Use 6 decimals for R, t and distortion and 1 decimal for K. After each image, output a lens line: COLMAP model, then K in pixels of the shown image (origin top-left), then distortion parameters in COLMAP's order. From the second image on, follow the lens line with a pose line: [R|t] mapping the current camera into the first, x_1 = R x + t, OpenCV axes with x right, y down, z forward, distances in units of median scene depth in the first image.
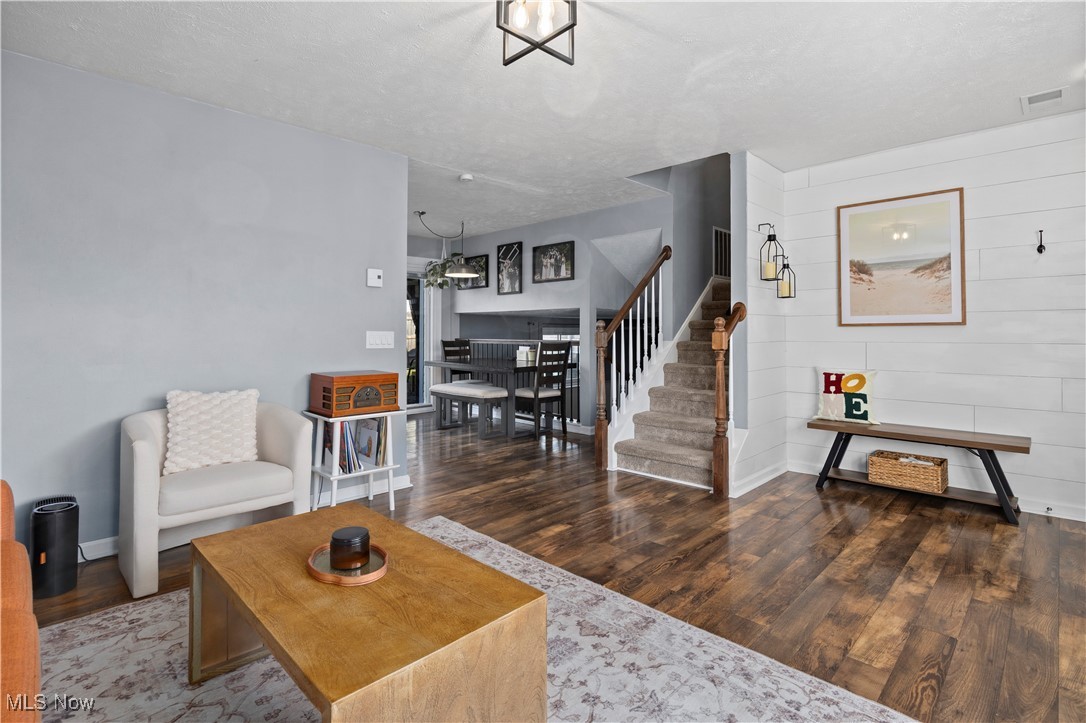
lens RADIAL K [[529.5, 0, 536.0], [0, 529.5, 320.1], [0, 0, 1]] dist [-0.012532, -0.000268]
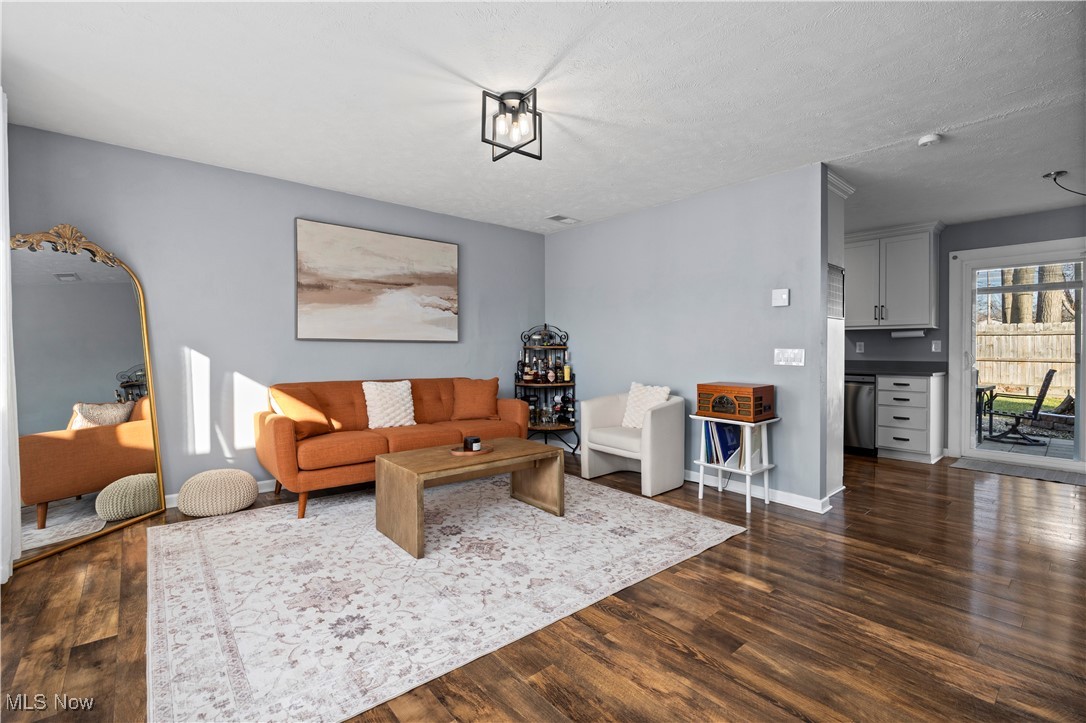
lens RADIAL K [[476.8, 0, 540.9], [0, 476.8, 357.5], [0, 0, 1]] dist [-0.017572, 0.000319]
pose [[-0.083384, 0.020635, -0.996304, 1.084668], [0.016938, 0.999670, 0.019287, 0.020337], [0.996374, -0.015268, -0.083706, 0.977803]]
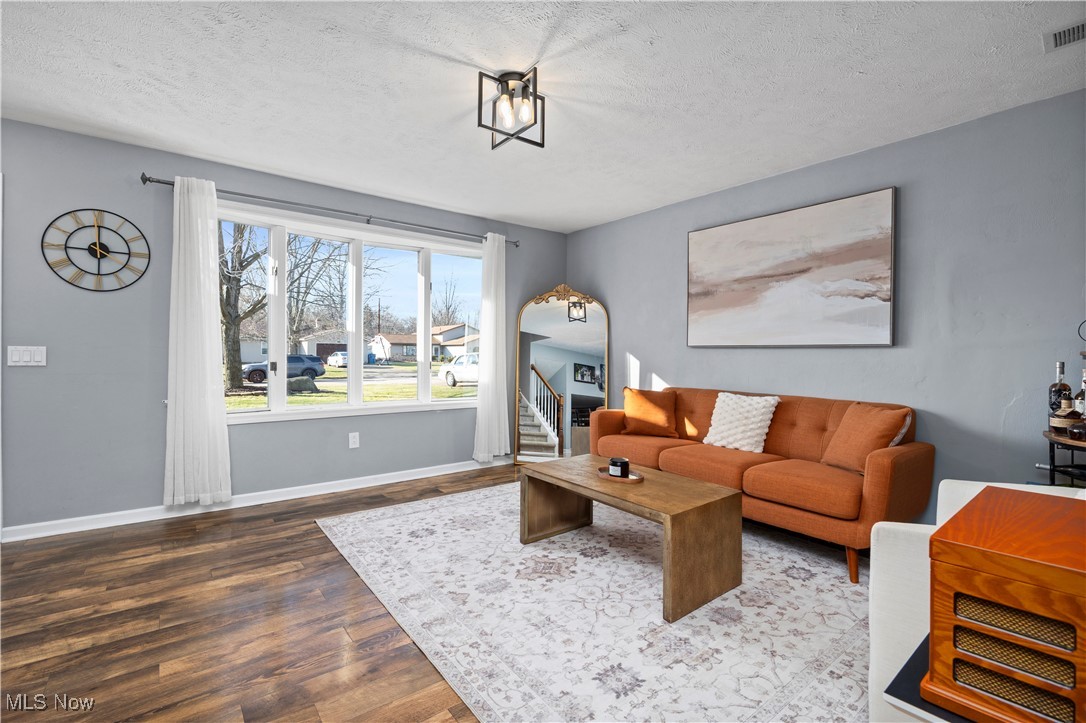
lens RADIAL K [[476.8, 0, 539.6], [0, 476.8, 358.8], [0, 0, 1]] dist [-0.017572, 0.000319]
pose [[-0.993263, -0.007715, 0.115625, -0.177859], [-0.009121, 0.999891, -0.011633, 0.045585], [-0.115522, -0.012610, -0.993225, 1.818095]]
